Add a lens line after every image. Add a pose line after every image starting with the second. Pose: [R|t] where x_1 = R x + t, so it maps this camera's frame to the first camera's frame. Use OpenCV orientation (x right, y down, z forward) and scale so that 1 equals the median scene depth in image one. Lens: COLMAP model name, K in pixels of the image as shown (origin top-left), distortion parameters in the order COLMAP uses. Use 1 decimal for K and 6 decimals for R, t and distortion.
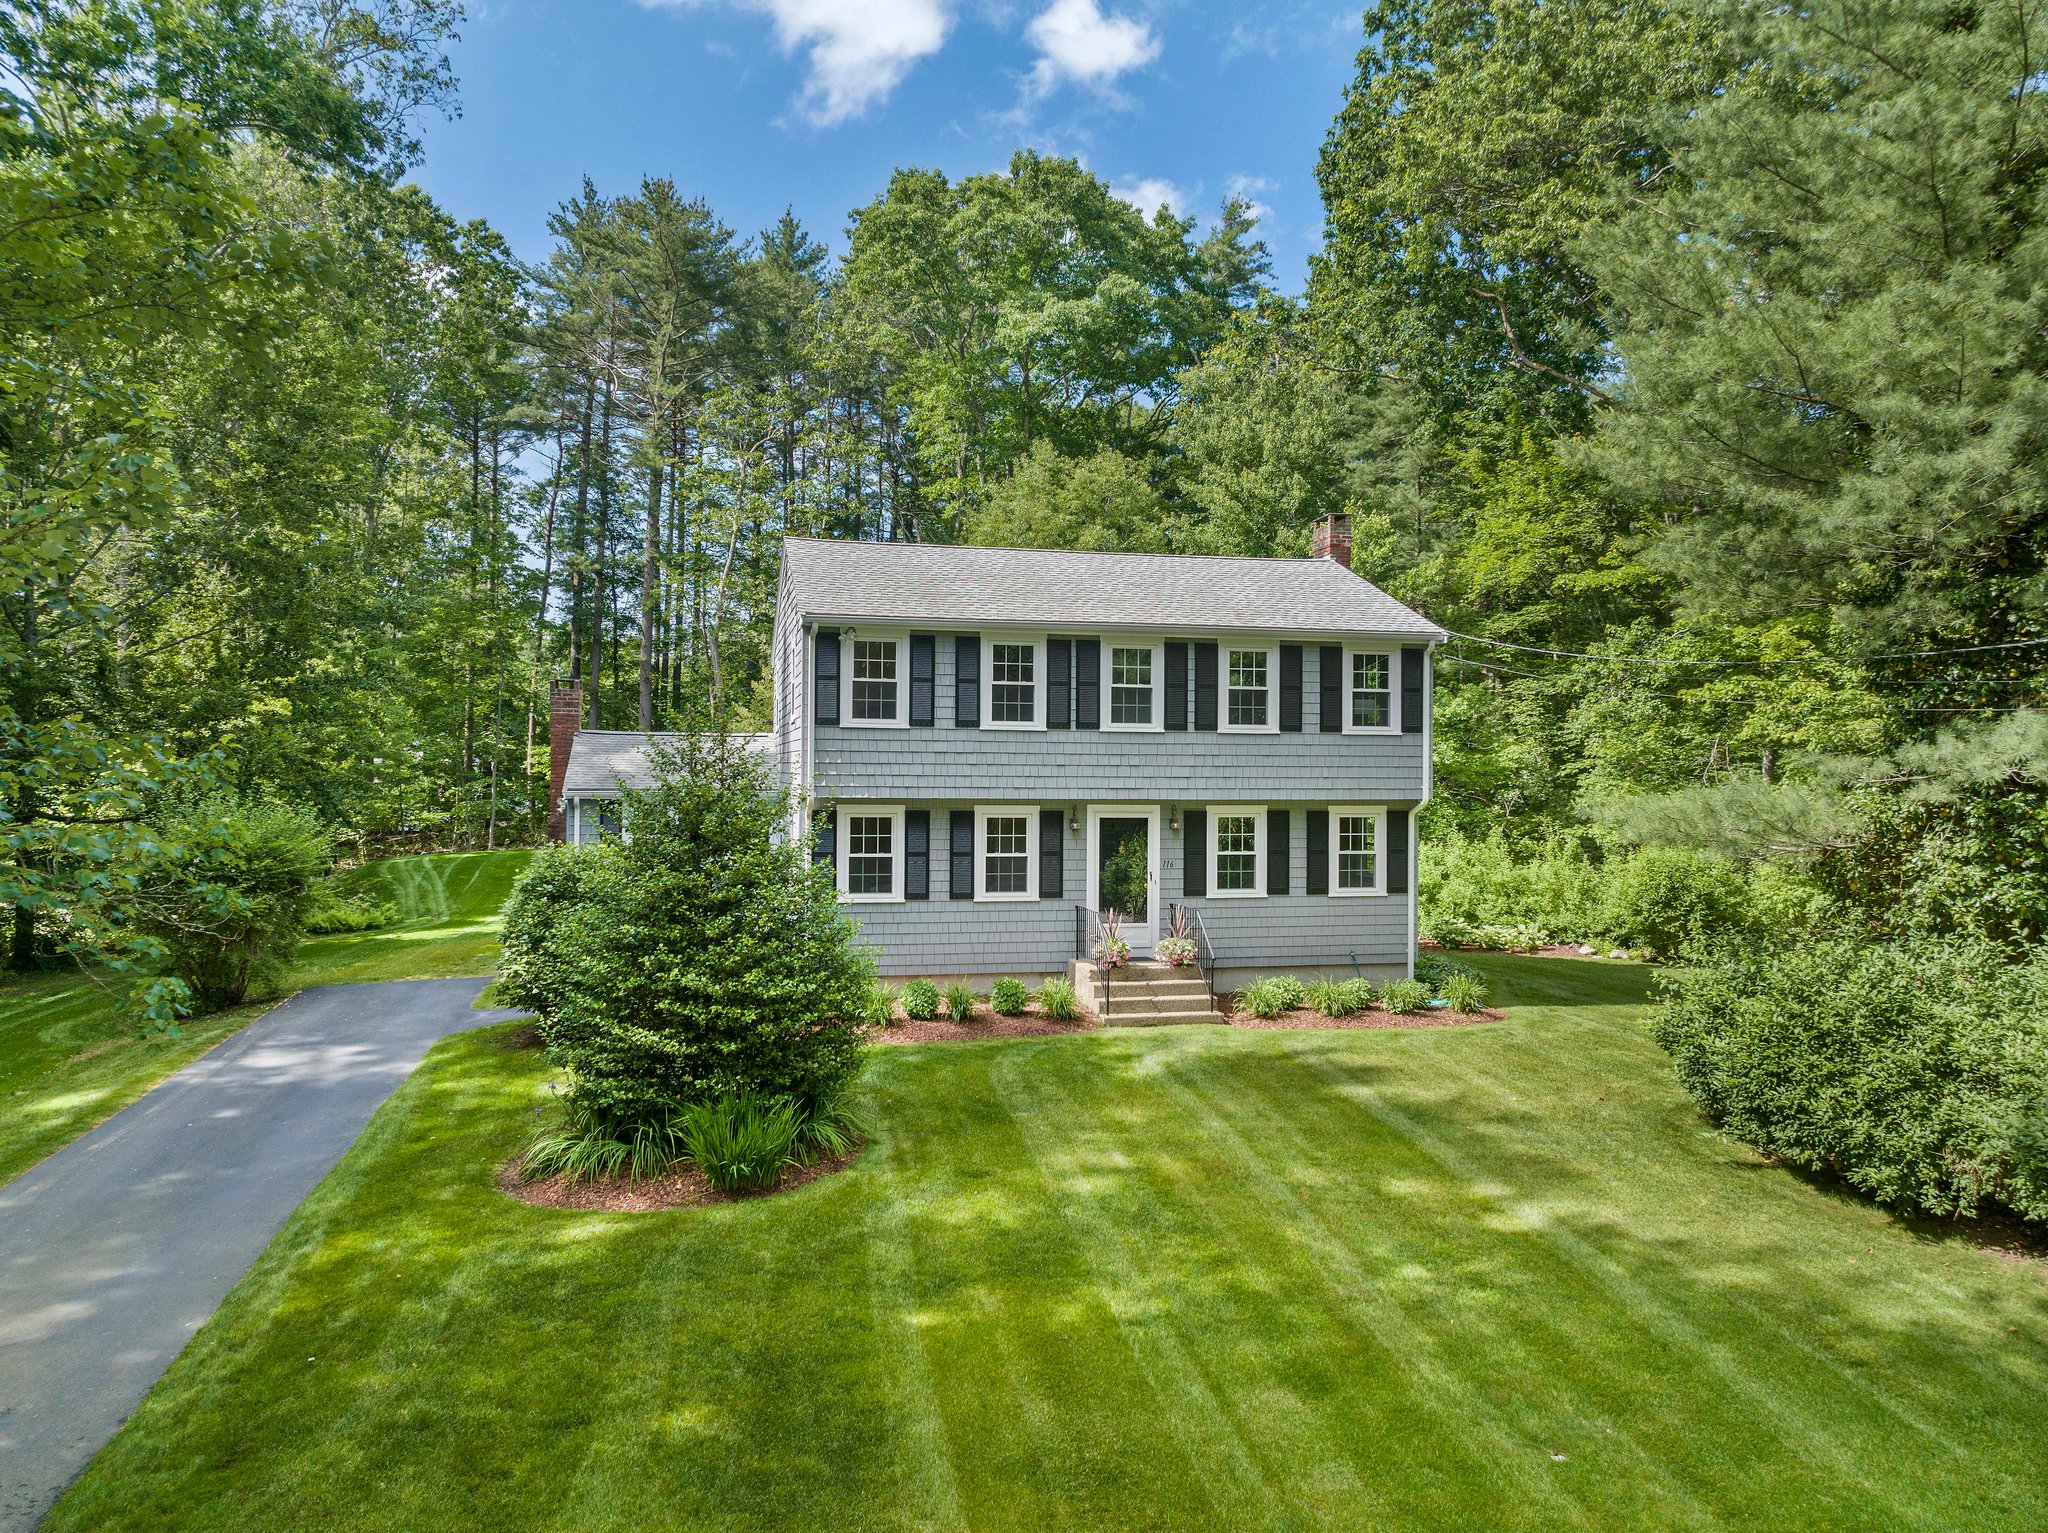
lens RADIAL K [[1455.6, 0, 1017.2], [0, 1455.6, 761.5], [0, 0, 1]] dist [-0.039176, -0.000988]
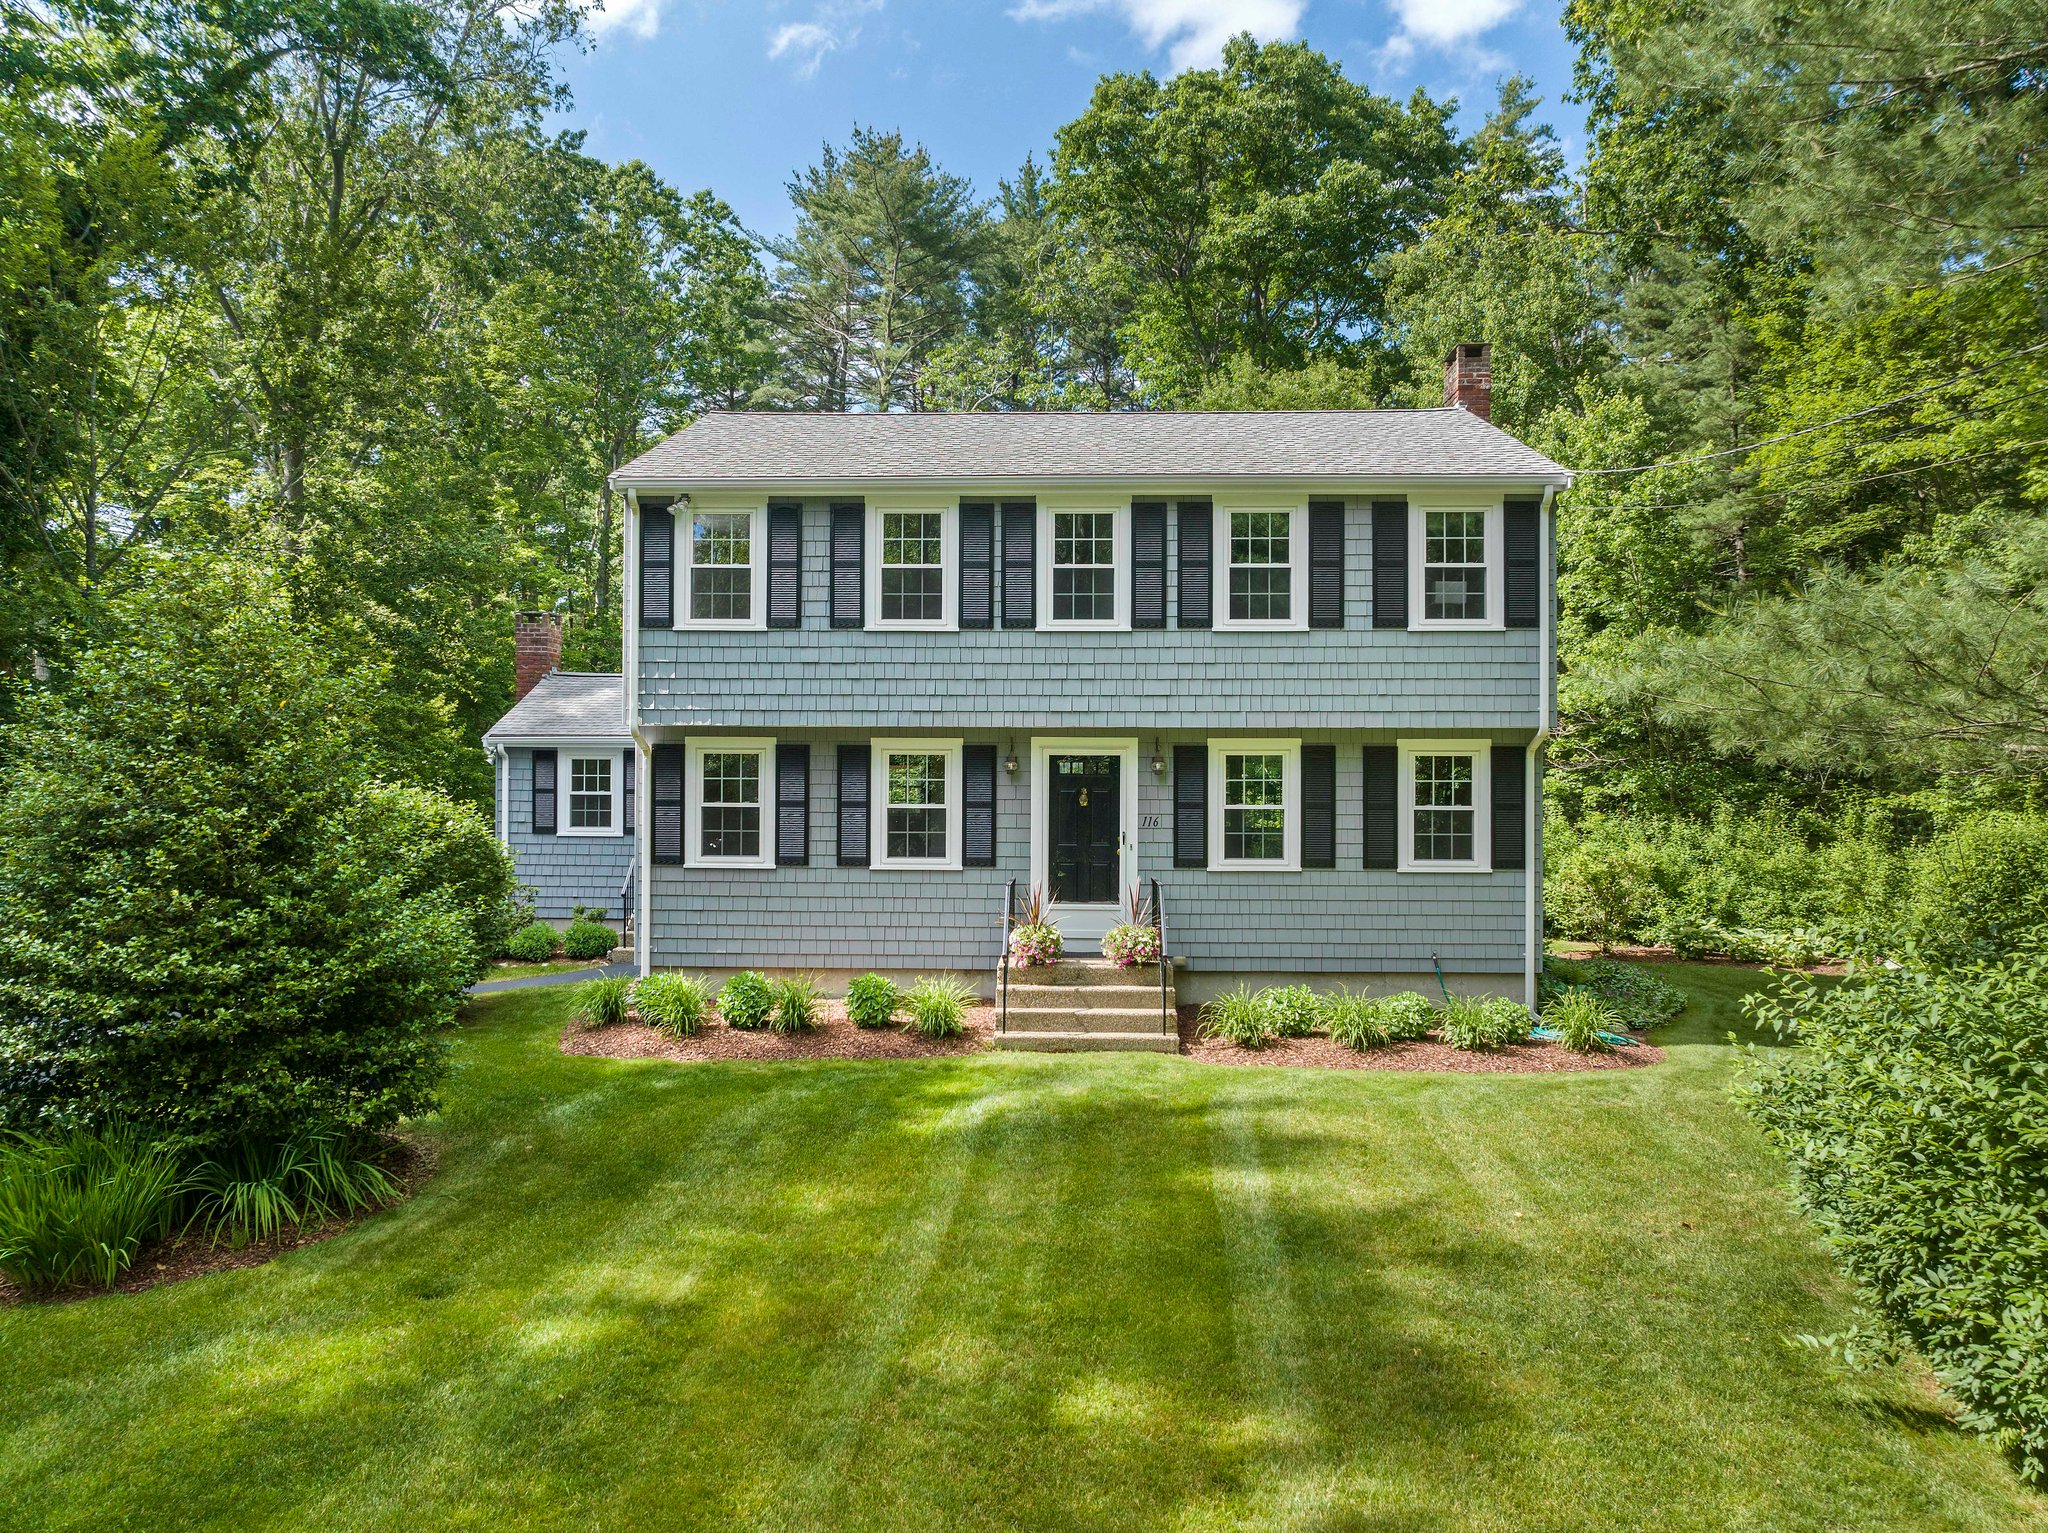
lens RADIAL K [[1455.6, 0, 1012.6], [0, 1455.6, 768.9], [0, 0, 1]] dist [-0.039176, -0.000988]
pose [[0.967672, -0.004085, -0.252180, 0.216318], [0.004614, 0.999988, 0.001507, 0.043620], [0.252171, -0.002621, 0.967679, 0.301576]]
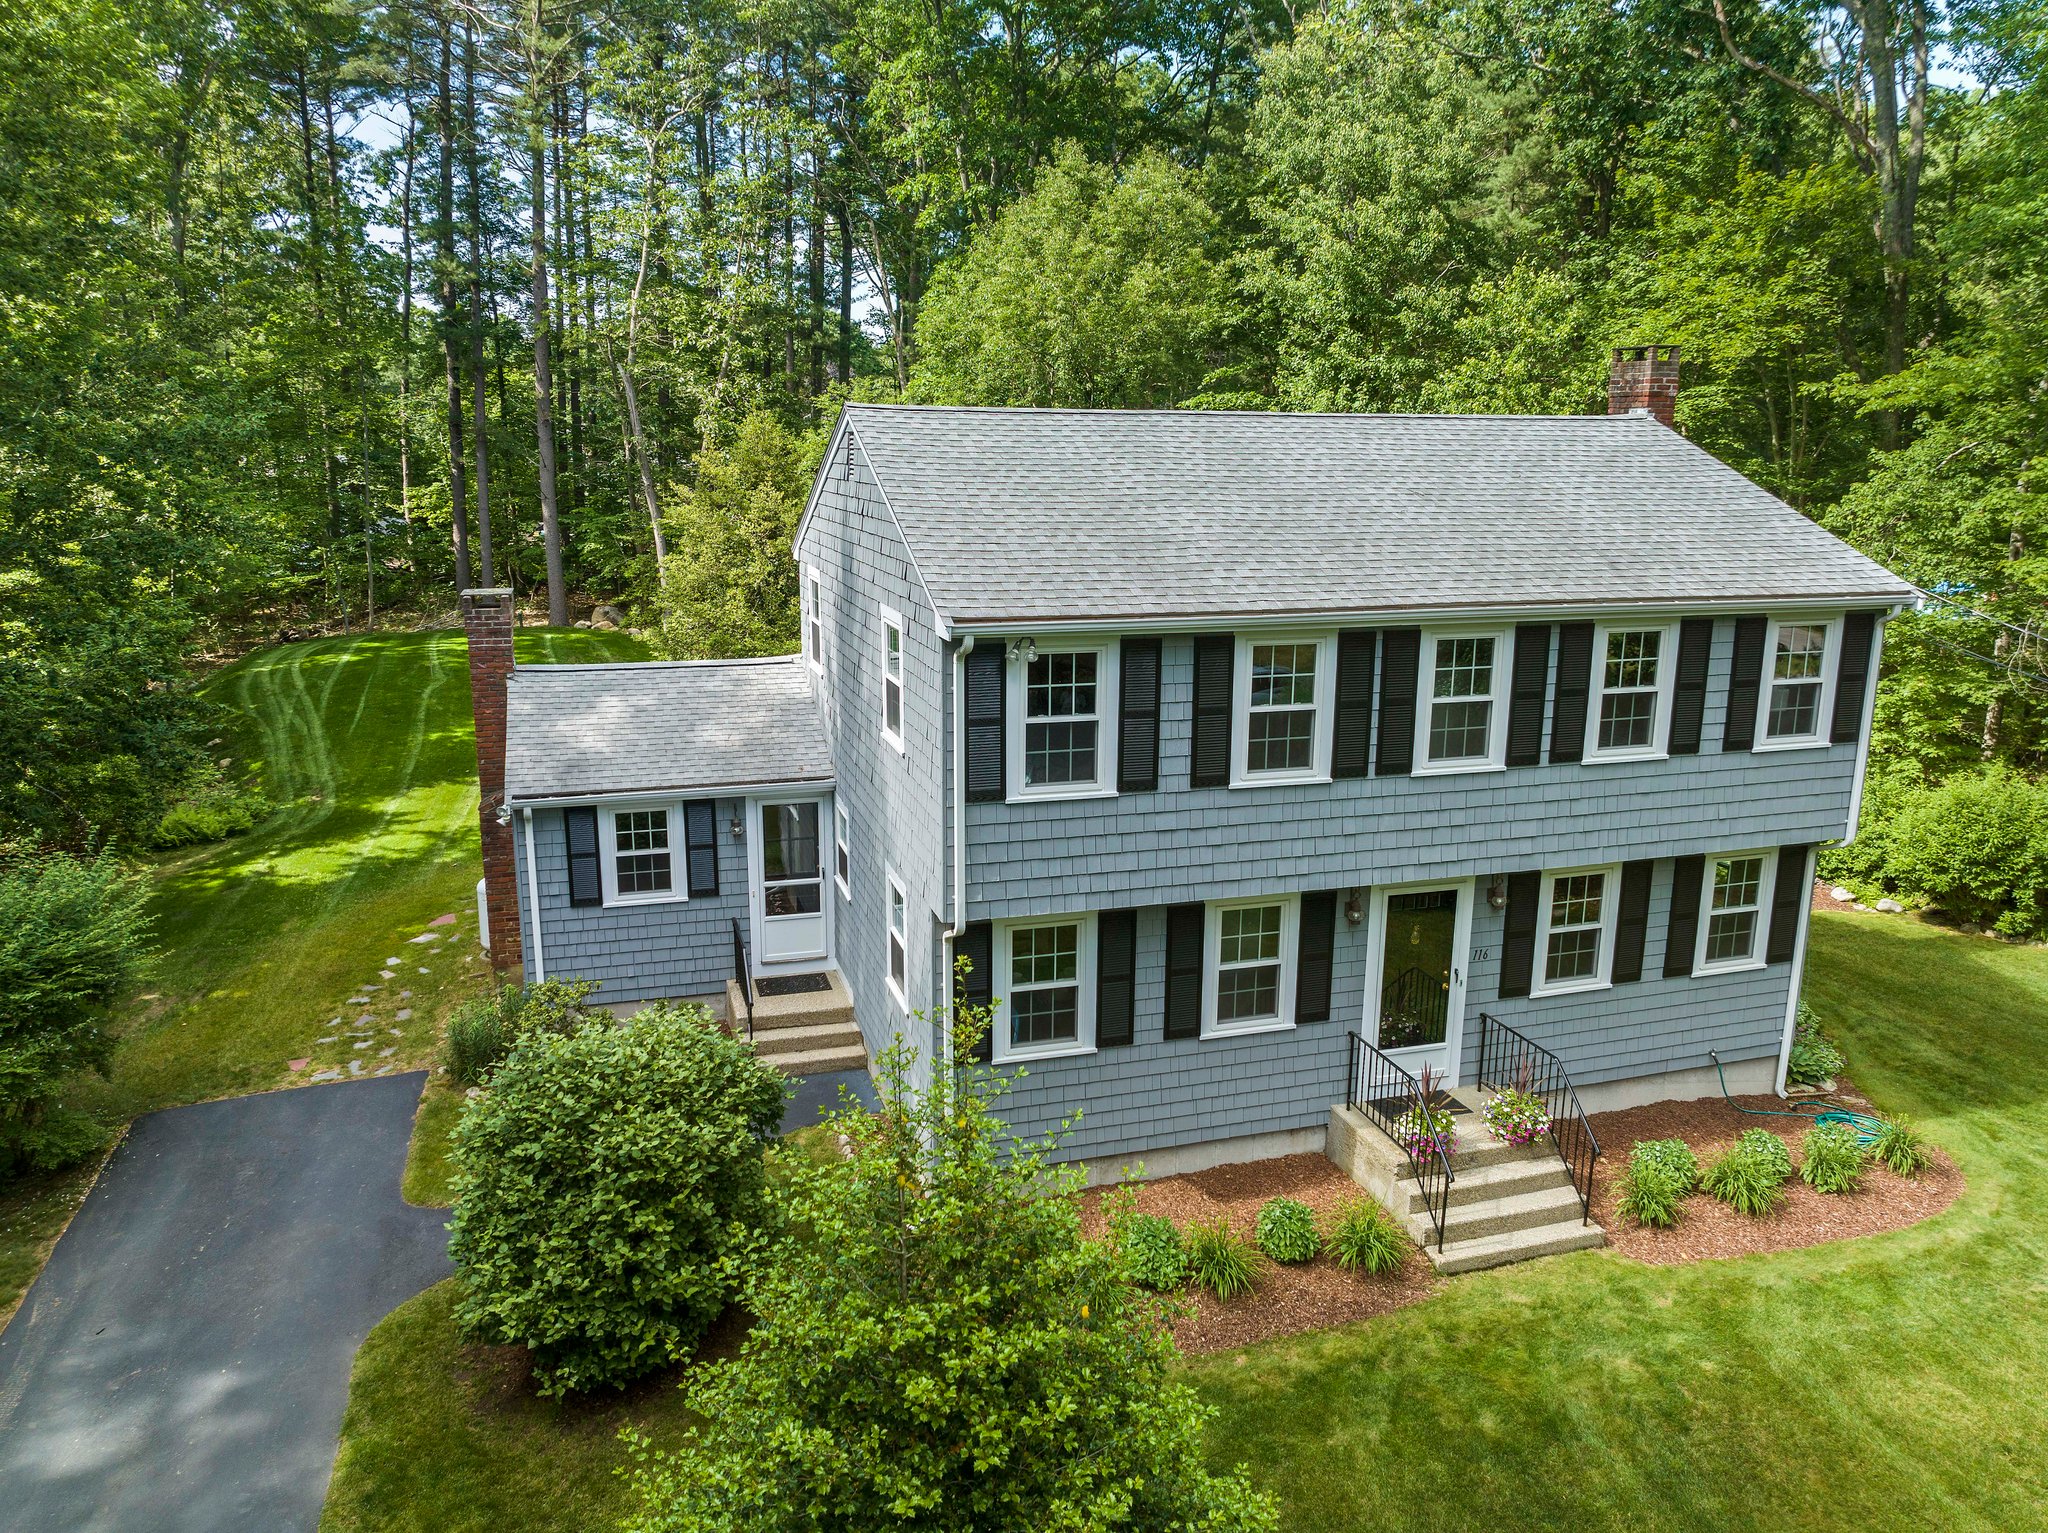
lens RADIAL K [[1455.6, 0, 1023.8], [0, 1455.6, 768.3], [0, 0, 1]] dist [-0.039176, -0.000988]
pose [[0.997036, -0.018232, 0.074751, -0.146932], [0.000514, 0.973077, 0.230482, -0.159939], [-0.076941, -0.229760, 0.970201, 0.404148]]
